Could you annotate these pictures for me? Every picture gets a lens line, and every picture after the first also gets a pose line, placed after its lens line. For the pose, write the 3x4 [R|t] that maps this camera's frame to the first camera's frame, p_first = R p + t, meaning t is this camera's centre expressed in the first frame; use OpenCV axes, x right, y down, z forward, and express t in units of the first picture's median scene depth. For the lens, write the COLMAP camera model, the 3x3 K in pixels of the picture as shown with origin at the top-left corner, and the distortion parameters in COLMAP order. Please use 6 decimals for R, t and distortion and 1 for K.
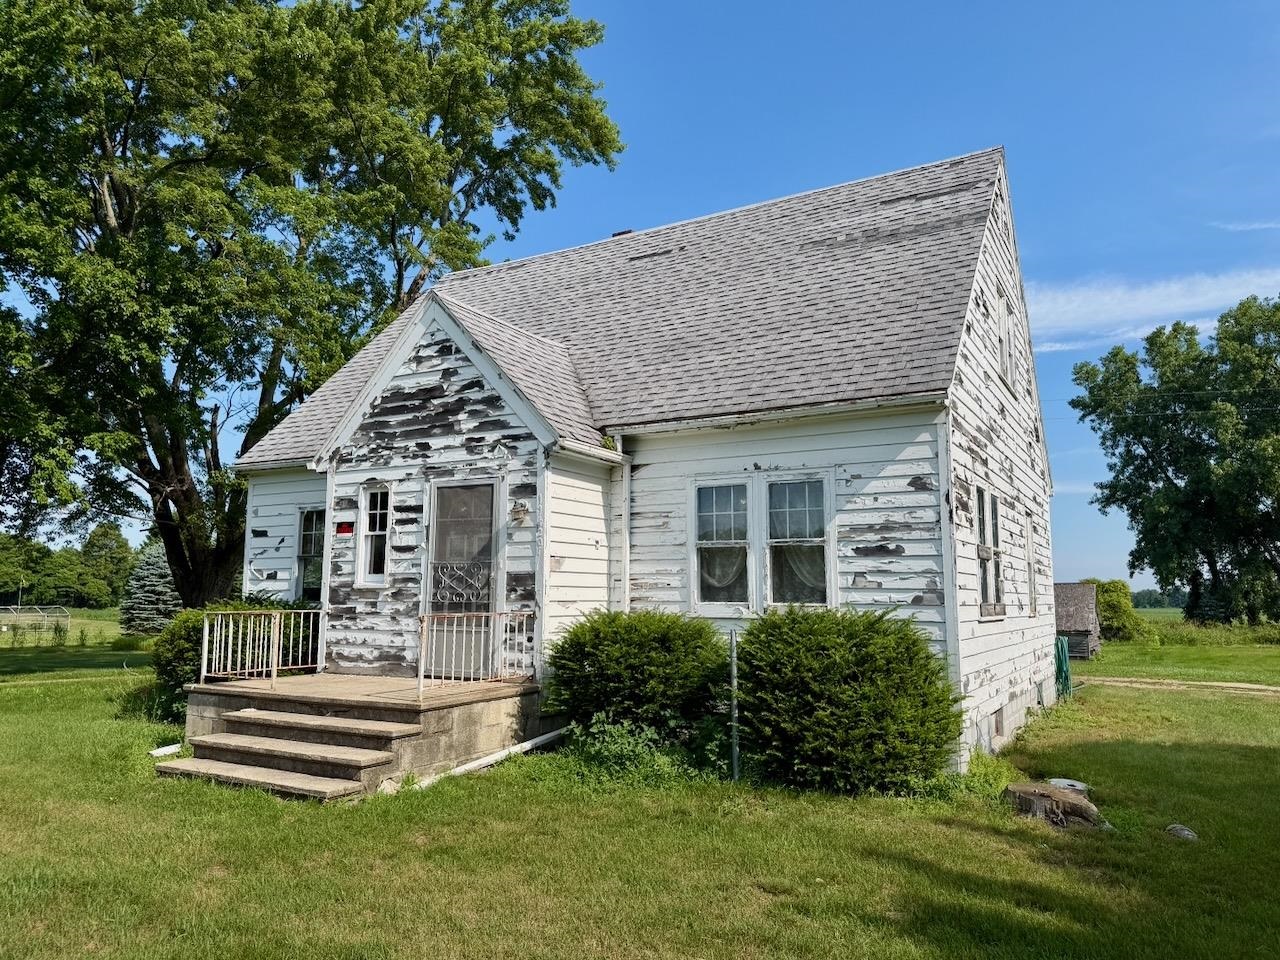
lens RADIAL K [[908.4, 0, 634.8], [0, 908.4, 474.3], [0, 0, 1]] dist [0.102098, -0.000373]
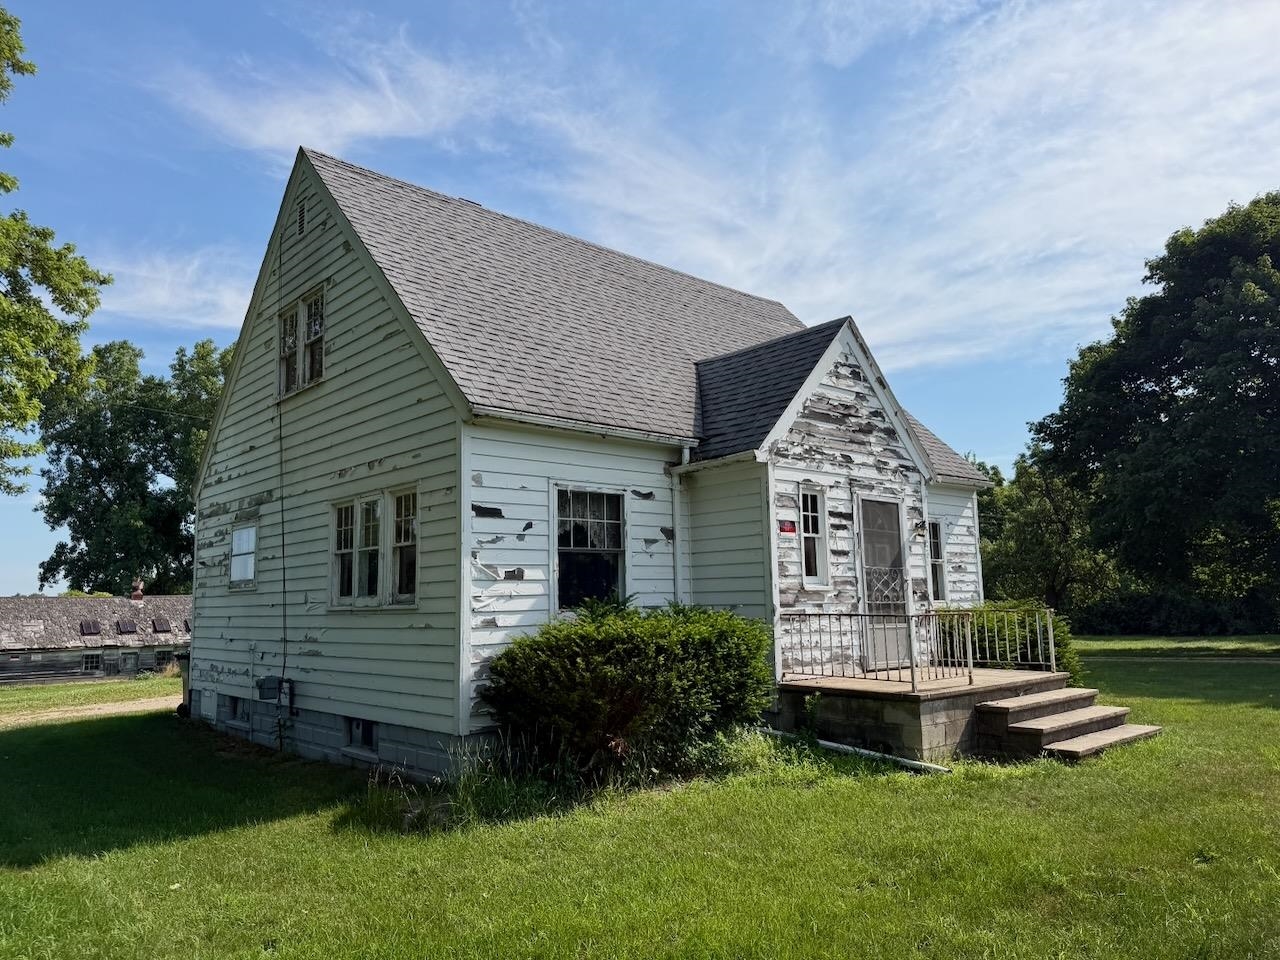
lens RADIAL K [[908.4, 0, 634.3], [0, 908.4, 481.1], [0, 0, 1]] dist [0.102098, -0.000373]
pose [[0.311523, 0.114197, 0.943352, -1.318750], [-0.106967, 0.990657, -0.084600, 0.113243], [-0.944199, -0.074553, 0.320828, 0.890253]]
